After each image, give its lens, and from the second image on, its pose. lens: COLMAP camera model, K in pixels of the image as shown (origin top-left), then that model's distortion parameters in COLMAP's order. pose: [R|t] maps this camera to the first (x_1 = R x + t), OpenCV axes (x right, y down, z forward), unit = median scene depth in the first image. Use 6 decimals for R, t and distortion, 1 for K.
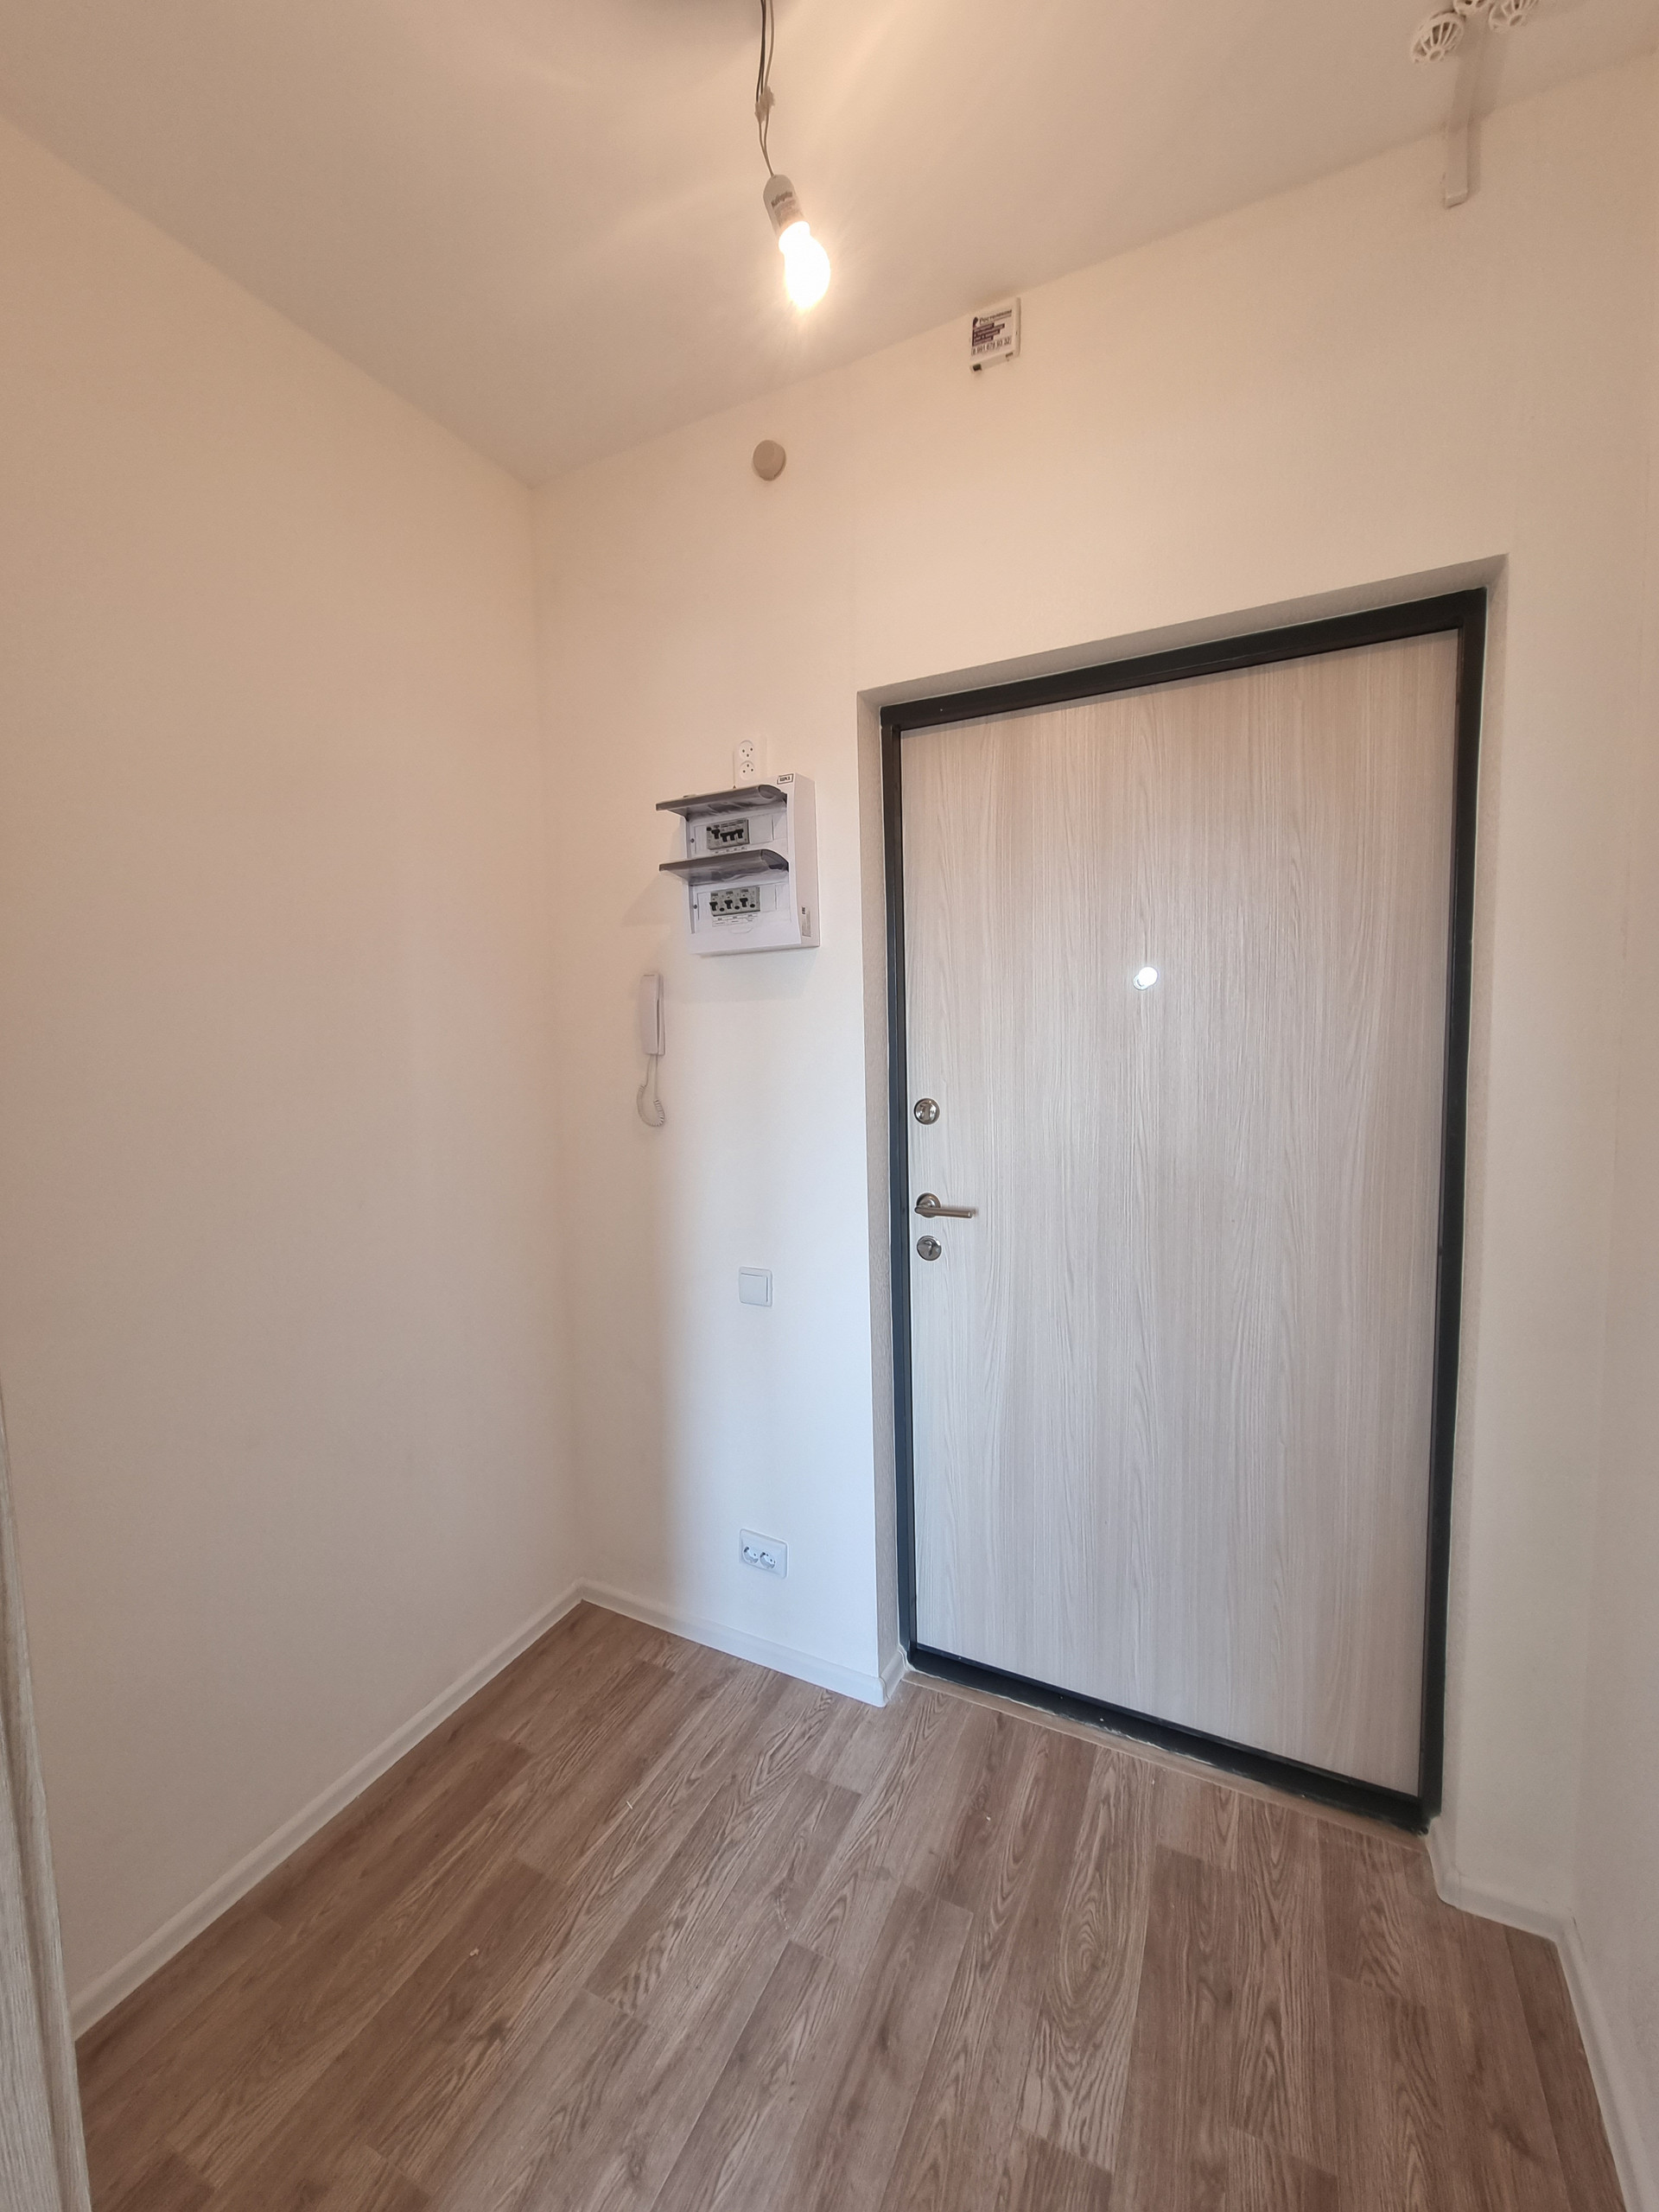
lens RADIAL K [[896.1, 0, 810.9], [0, 896.1, 1101.5], [0, 0, 1]] dist [0.001143, -0.003565]
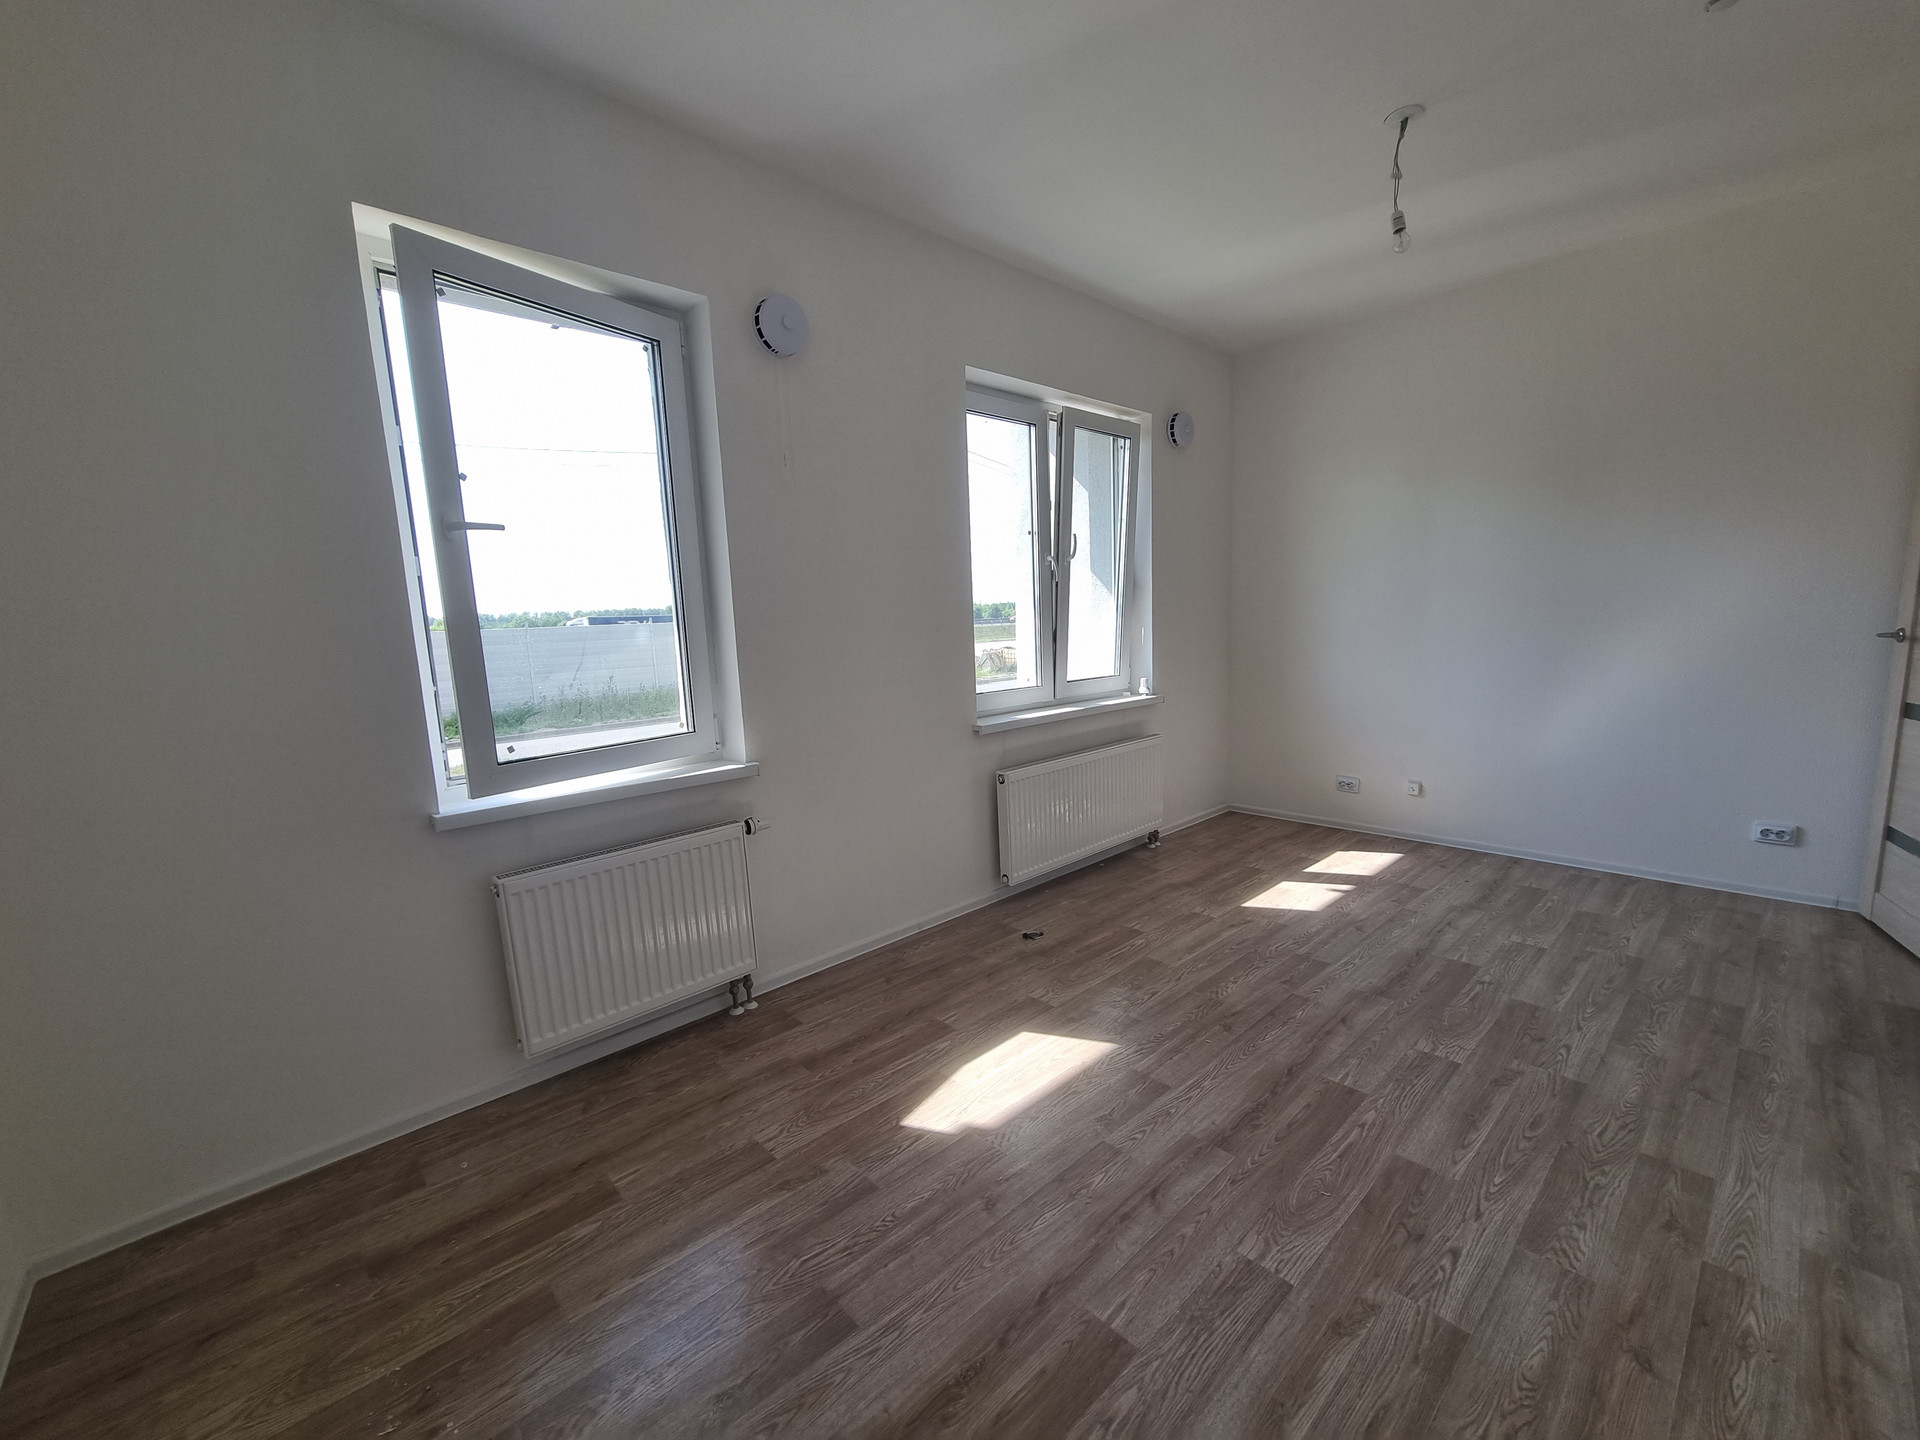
lens RADIAL K [[777.8, 0, 960.6], [0, 777.8, 751.7], [0, 0, 1]] dist [0.001143, -0.003565]
pose [[0.934264, 0.045067, -0.353723, 0.195756], [-0.013572, 0.995757, 0.091020, 0.174594], [0.356324, -0.080236, 0.930911, -0.269298]]
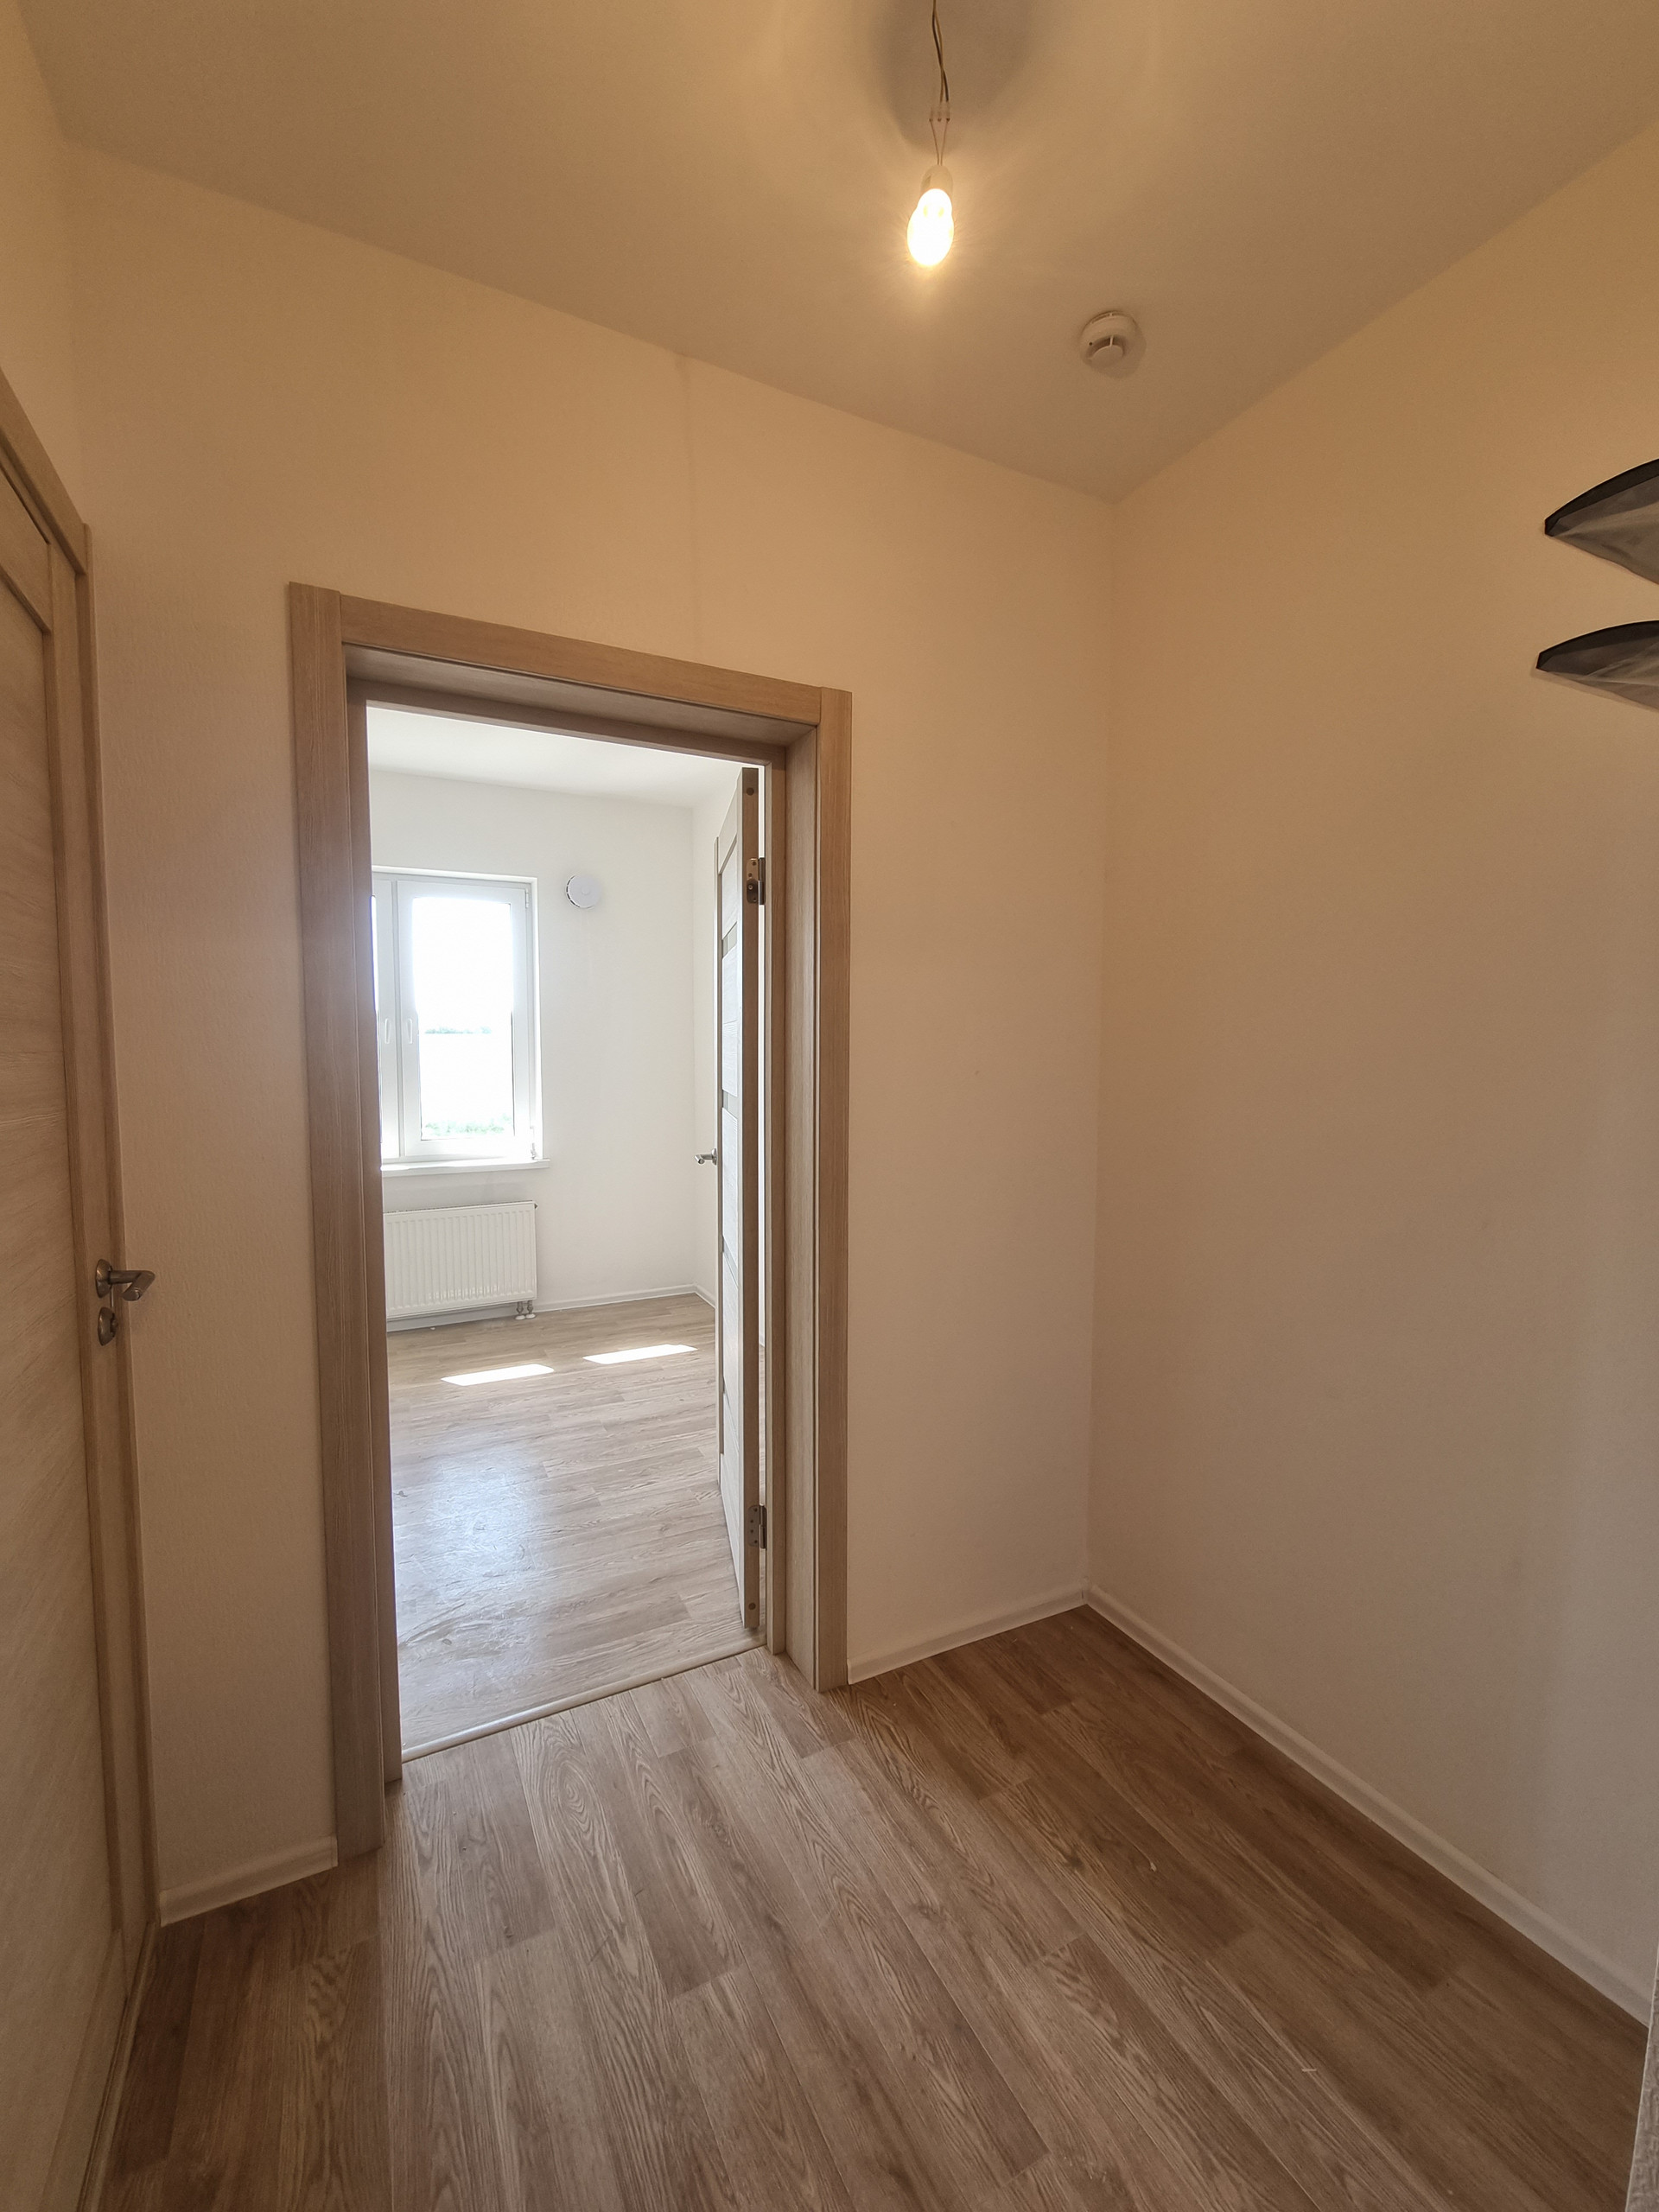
lens RADIAL K [[896.1, 0, 802.4], [0, 896.1, 1105.4], [0, 0, 1]] dist [0.001143, -0.003565]
pose [[-0.597486, 0.082139, -0.797661, 0.708816], [-0.060666, 0.987259, 0.147104, -0.111562], [0.799581, 0.136284, -0.584890, 1.217427]]
